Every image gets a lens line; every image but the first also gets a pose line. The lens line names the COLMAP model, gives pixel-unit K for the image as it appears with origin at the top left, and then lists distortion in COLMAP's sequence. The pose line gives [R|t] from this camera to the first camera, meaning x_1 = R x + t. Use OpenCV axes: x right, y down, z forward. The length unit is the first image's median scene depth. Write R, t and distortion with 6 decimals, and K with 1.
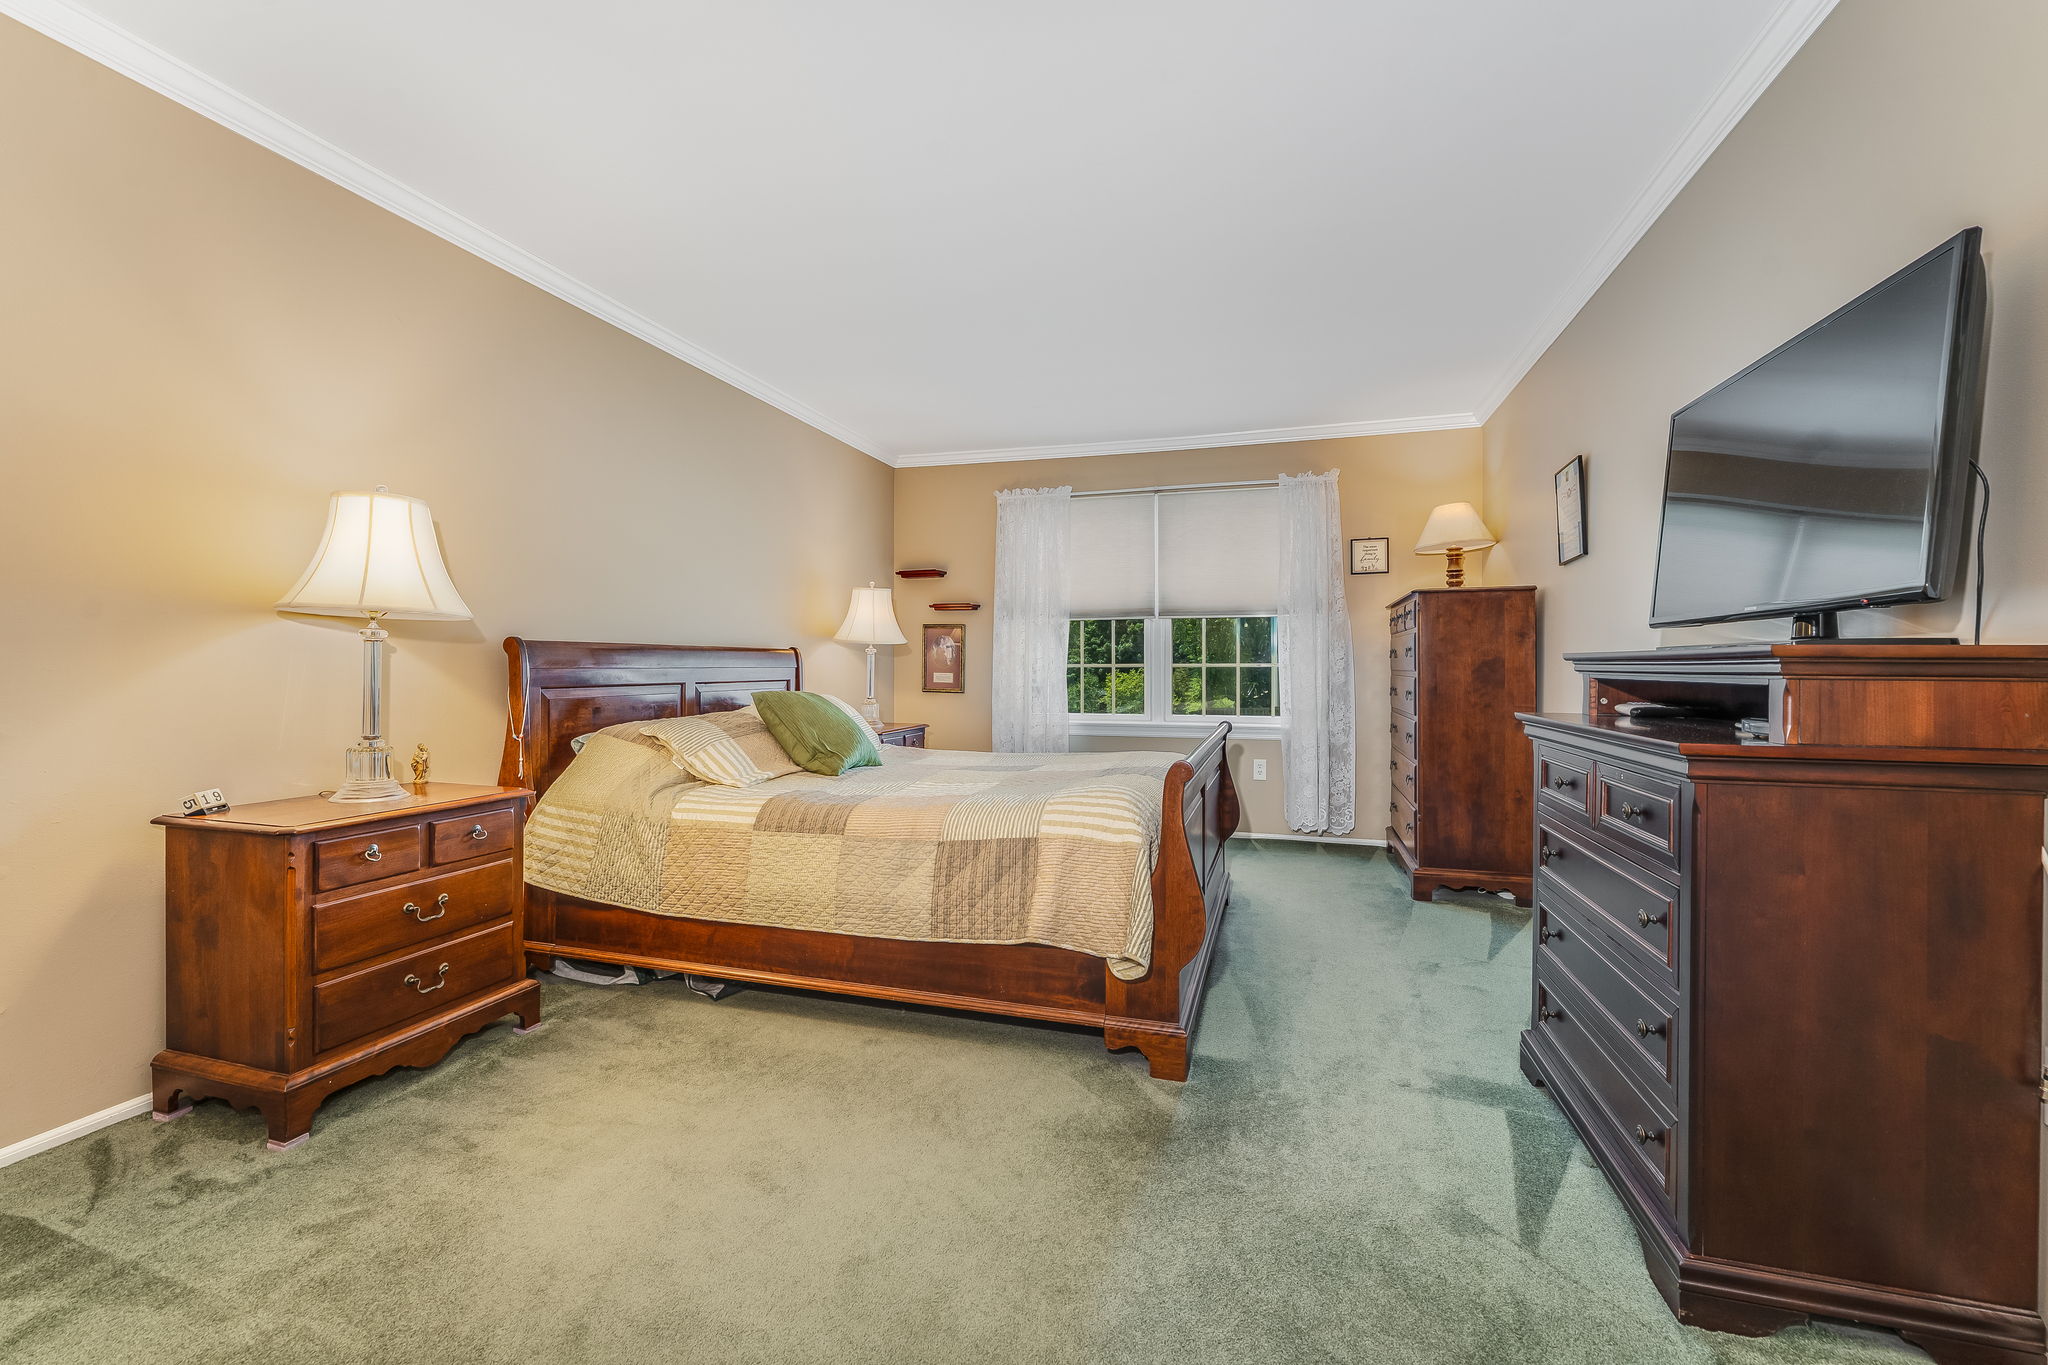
lens RADIAL K [[842.9, 0, 1024.0], [0, 842.9, 682.5], [0, 0, 1]] dist [-0.002278, -0.000322]
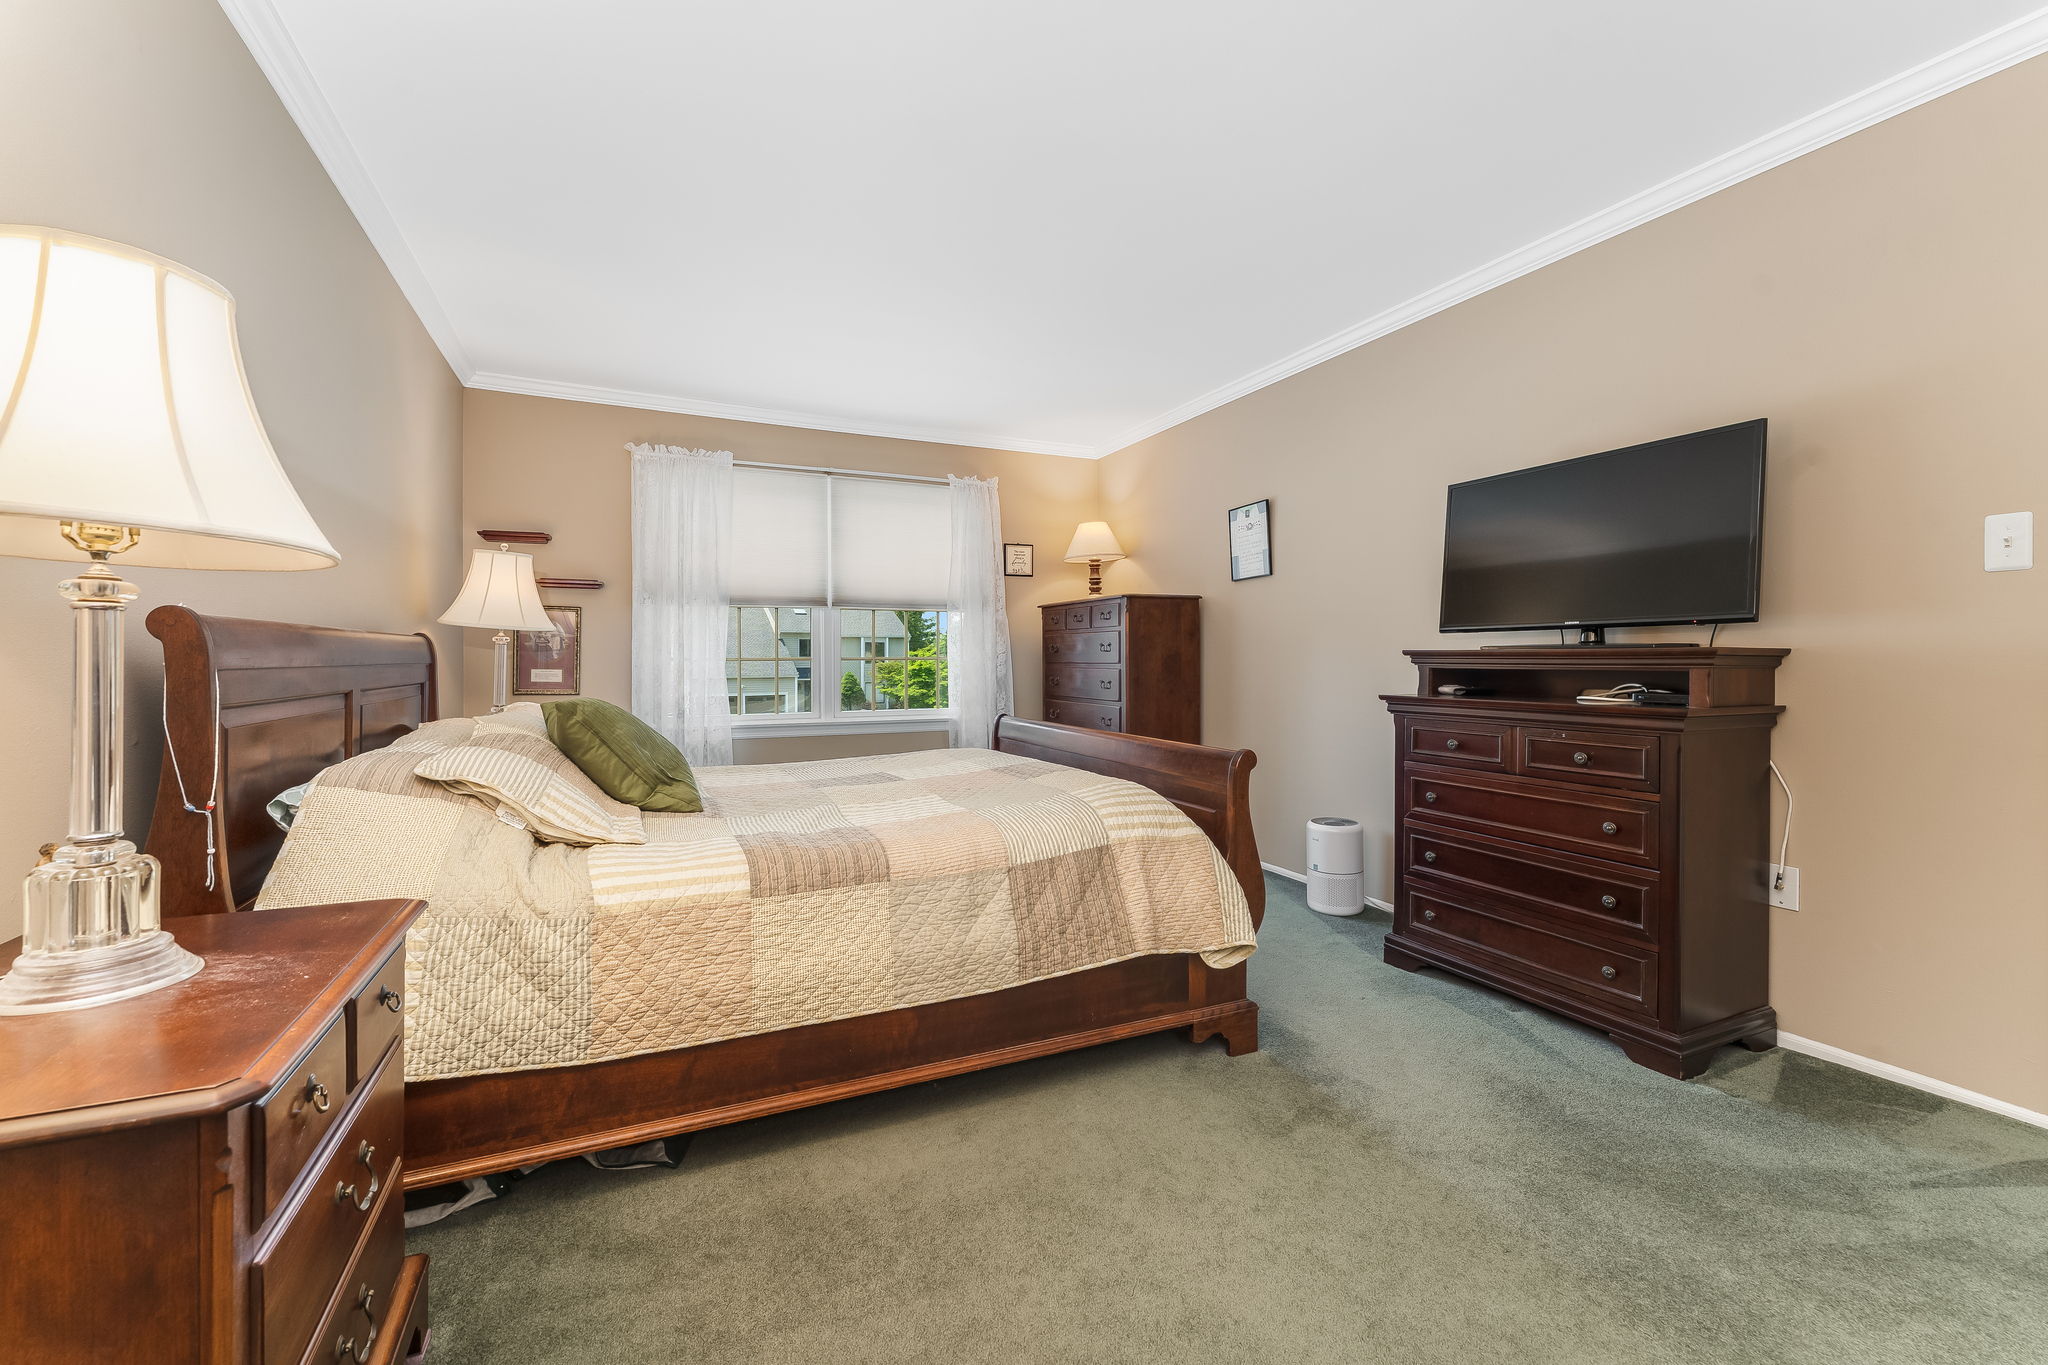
lens RADIAL K [[836.5, 0, 1025.7], [0, 836.5, 672.4], [0, 0, 1]] dist [0.000658, -0.000100]
pose [[0.751480, -0.012429, 0.659639, -0.560088], [0.014235, 0.999895, 0.002623, -0.009381], [-0.659602, 0.007419, 0.751578, 0.305179]]
